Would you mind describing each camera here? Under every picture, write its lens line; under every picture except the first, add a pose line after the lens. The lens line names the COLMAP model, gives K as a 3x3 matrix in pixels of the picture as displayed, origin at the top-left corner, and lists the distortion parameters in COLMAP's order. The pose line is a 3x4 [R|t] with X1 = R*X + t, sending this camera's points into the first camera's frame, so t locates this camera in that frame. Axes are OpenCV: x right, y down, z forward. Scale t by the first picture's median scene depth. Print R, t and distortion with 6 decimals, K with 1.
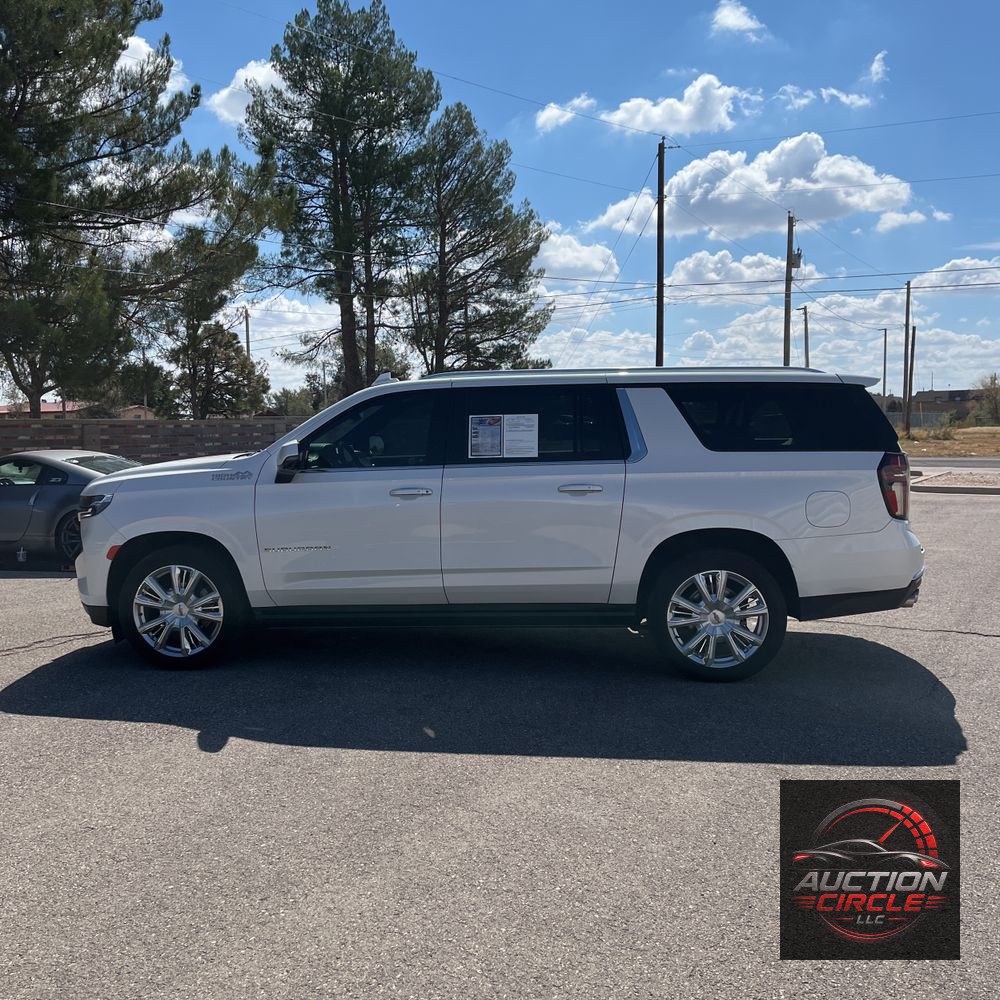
lens RADIAL K [[1076.6, 0, 495.4], [0, 1076.6, 513.0], [0, 0, 1]] dist [0.103908, -0.195676]
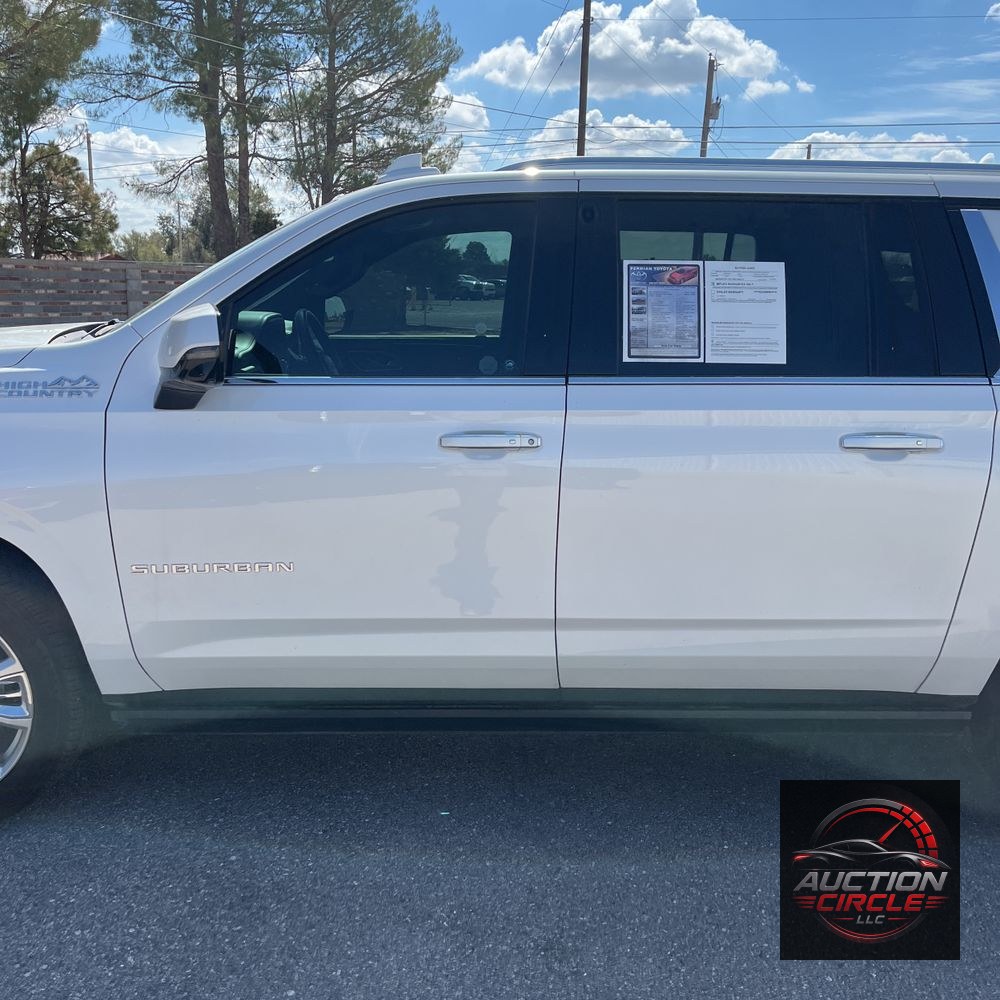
lens RADIAL K [[1032.1, 0, 492.9], [0, 1032.1, 497.3], [0, 0, 1]] dist [0.063428, -0.060942]
pose [[0.990330, 0.009617, 0.138400, -0.031506], [-0.026414, 0.992417, 0.120048, -0.010852], [-0.136196, -0.122543, 0.983074, 0.142324]]
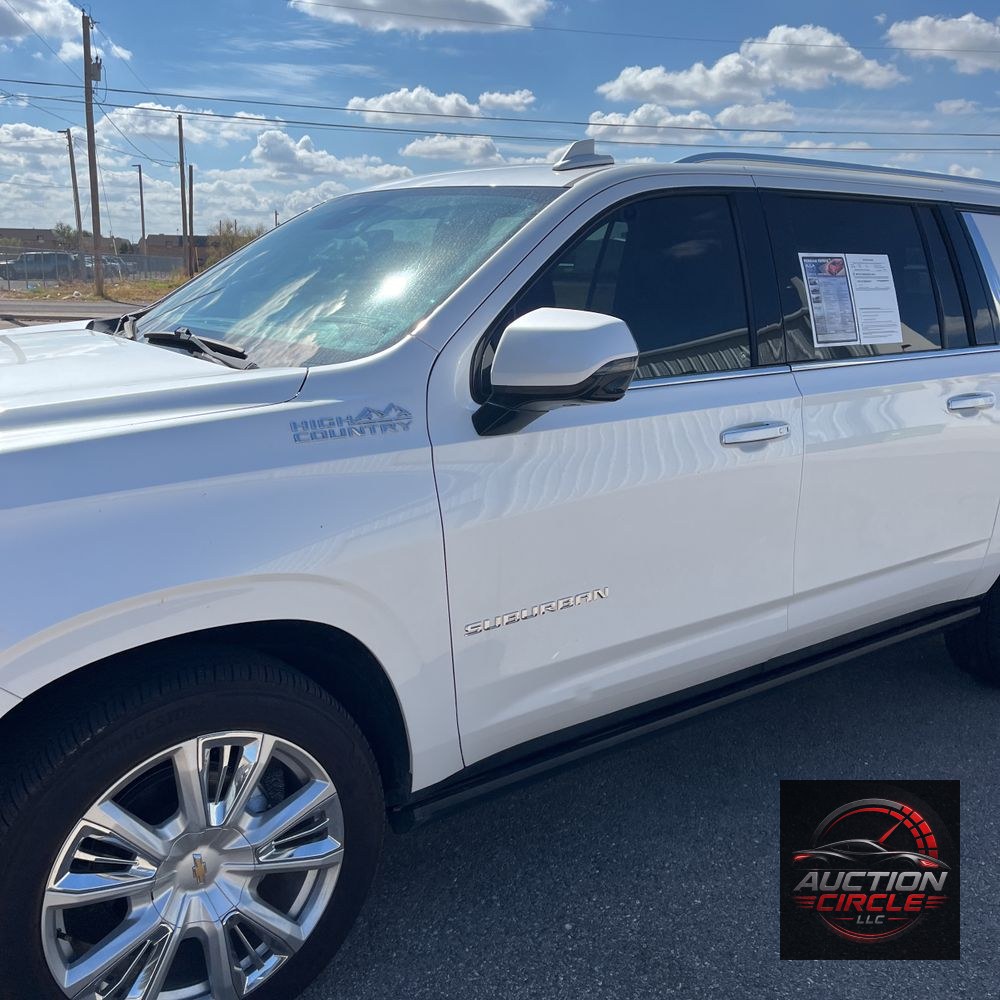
lens RADIAL K [[1027.3, 0, 500.0], [0, 1027.3, 500.0], [0, 0, 1]] dist [0.069930, -0.115443]
pose [[0.727402, -0.124256, 0.674868, -0.101938], [0.029077, 0.988167, 0.150600, -0.013646], [-0.685595, -0.089924, 0.722408, 0.182900]]
